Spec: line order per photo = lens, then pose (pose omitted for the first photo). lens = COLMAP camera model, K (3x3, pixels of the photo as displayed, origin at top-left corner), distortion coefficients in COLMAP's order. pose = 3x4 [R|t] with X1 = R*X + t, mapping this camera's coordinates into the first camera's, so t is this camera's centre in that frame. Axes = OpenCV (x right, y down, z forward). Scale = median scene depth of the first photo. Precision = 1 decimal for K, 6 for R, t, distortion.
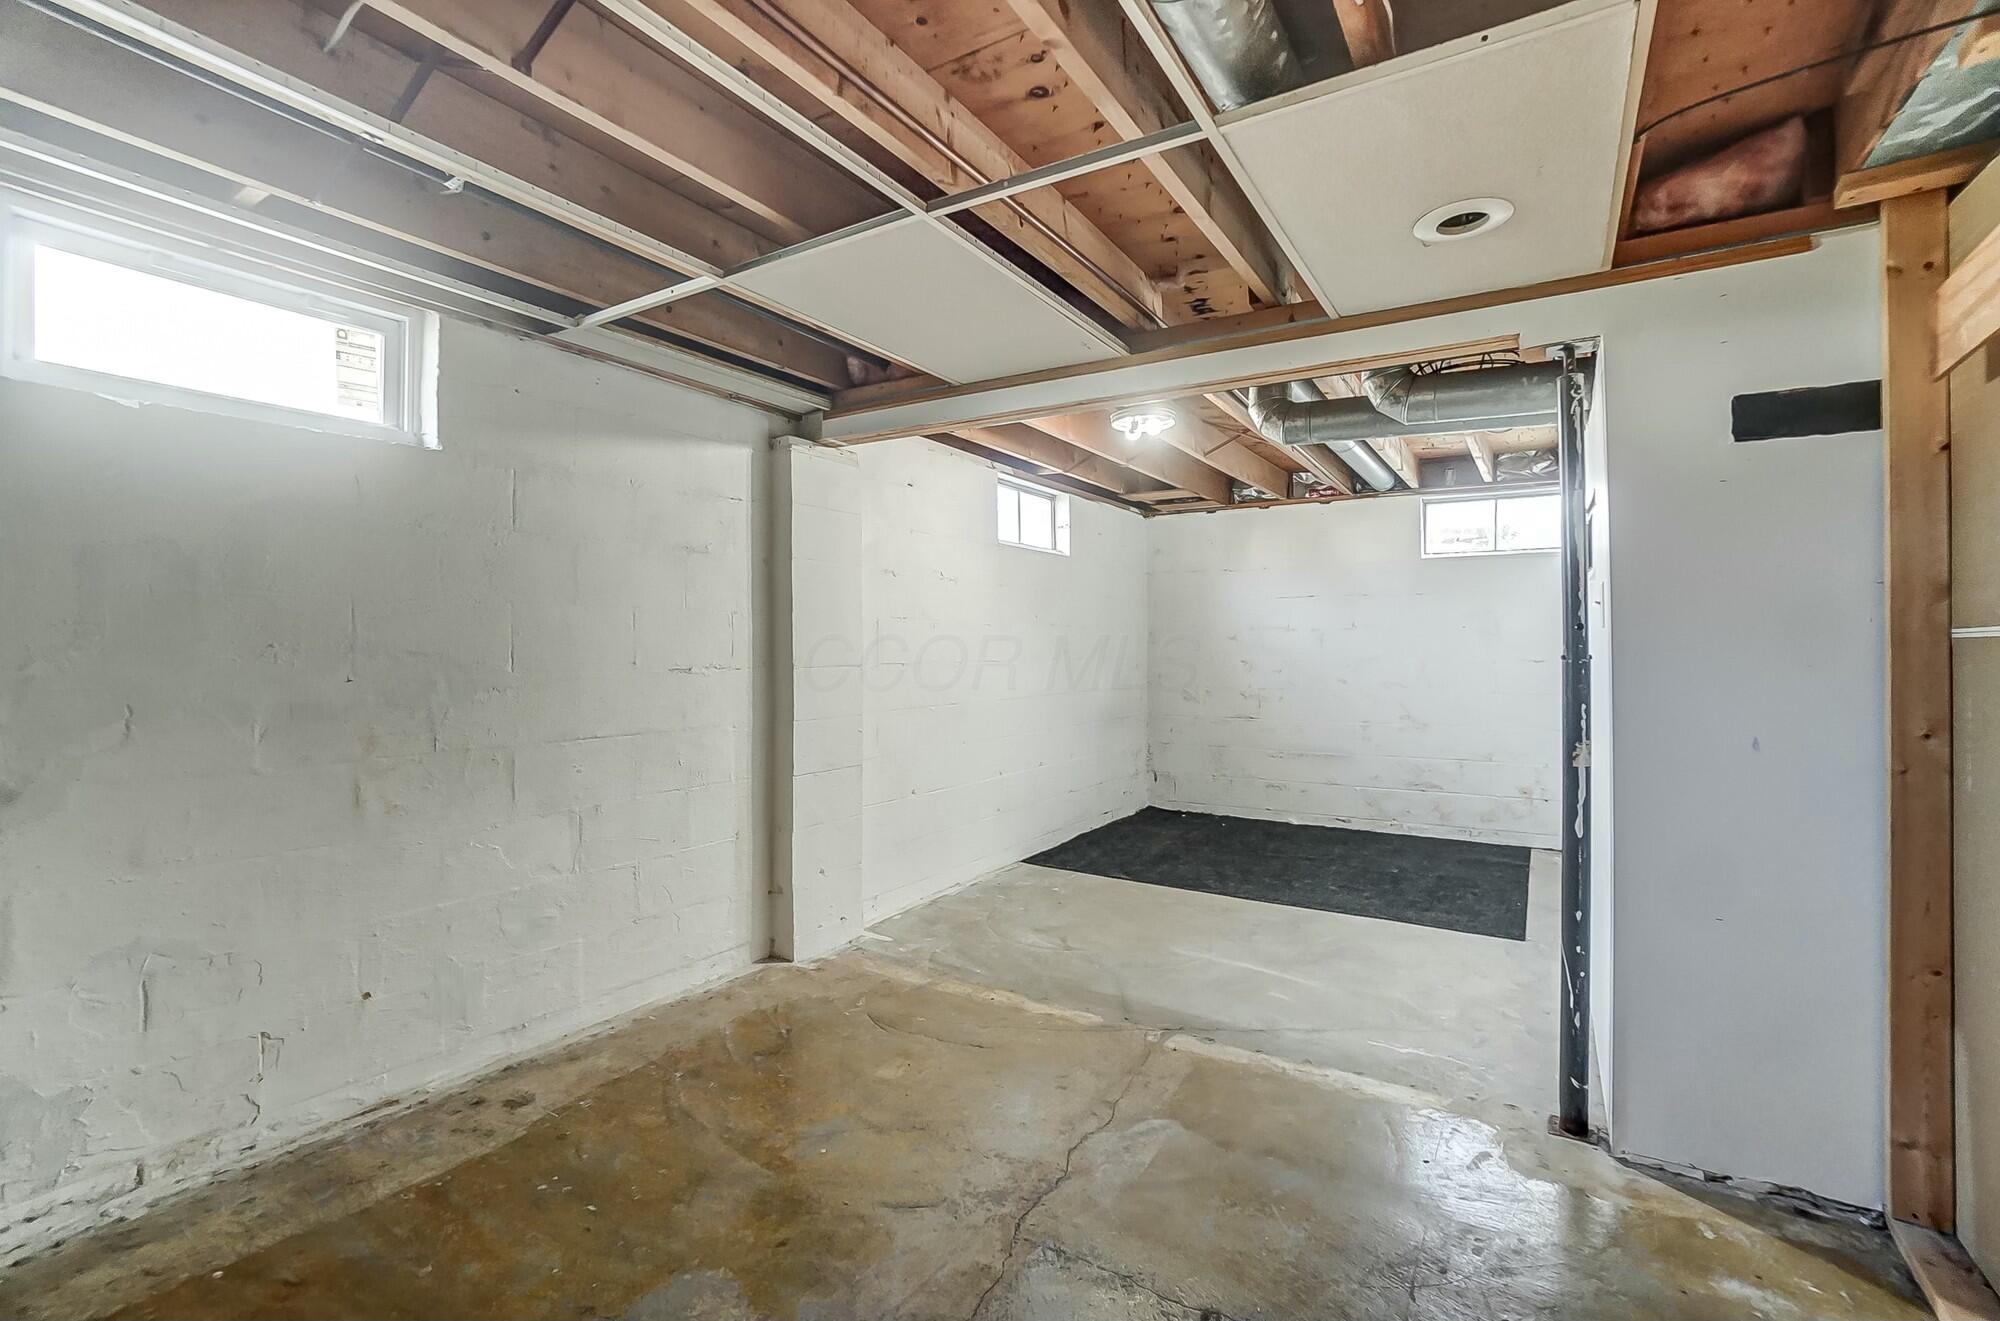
lens RADIAL K [[929.4, 0, 987.8], [0, 929.4, 664.9], [0, 0, 1]] dist [-0.068232, 0.027486]
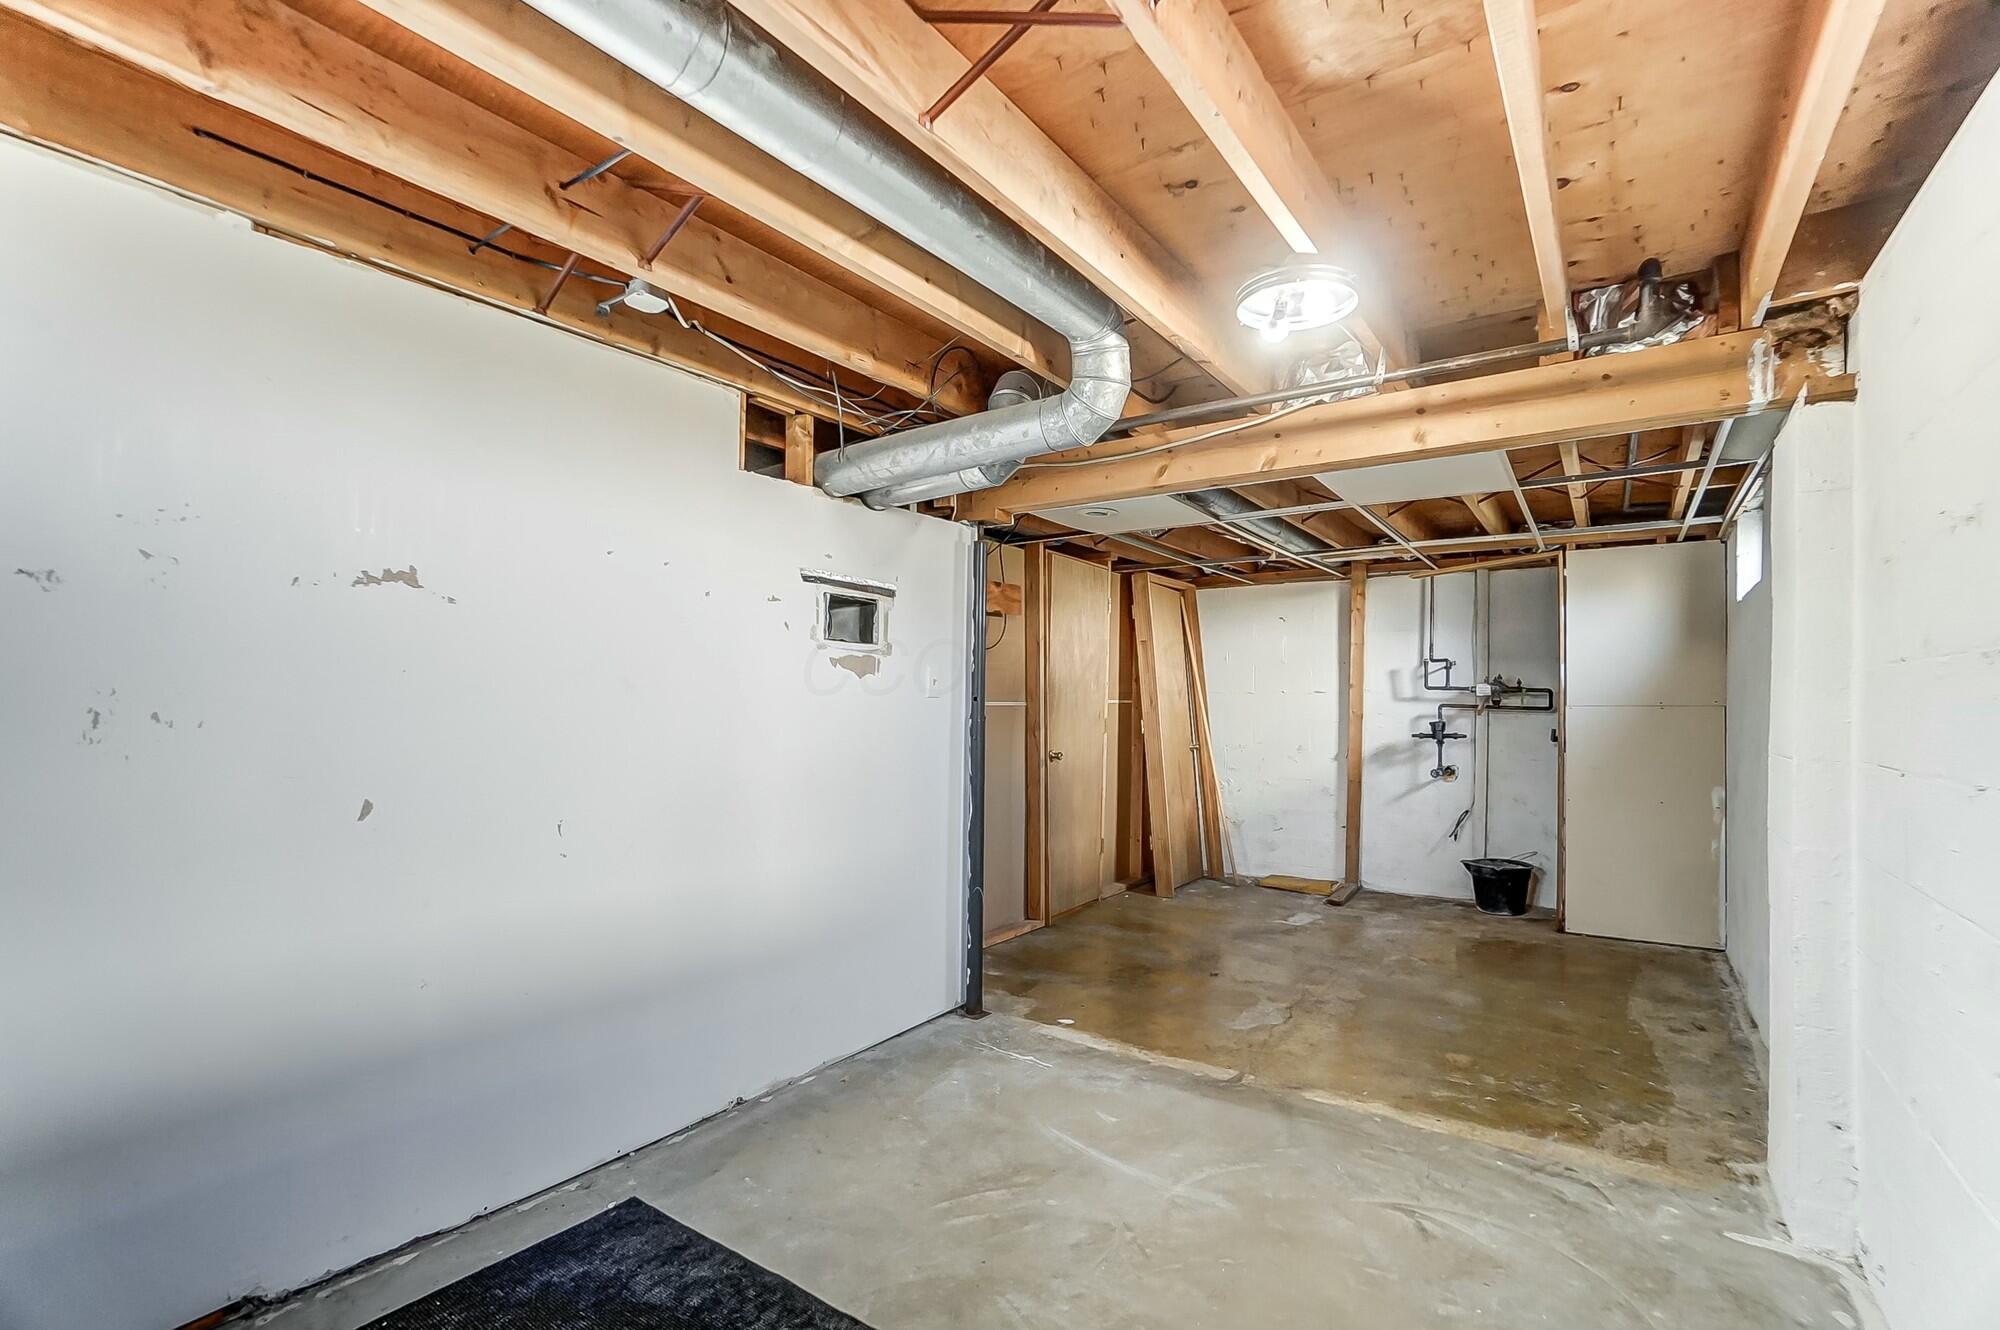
lens RADIAL K [[885.2, 0, 1000.0], [0, 885.2, 665.0], [0, 0, 1]] dist [-0.063967, 0.021299]
pose [[-0.998677, -0.009337, 0.050559, 0.414512], [-0.010597, 0.999638, -0.024712, -0.048736], [-0.050310, -0.025215, -0.998415, 1.993398]]
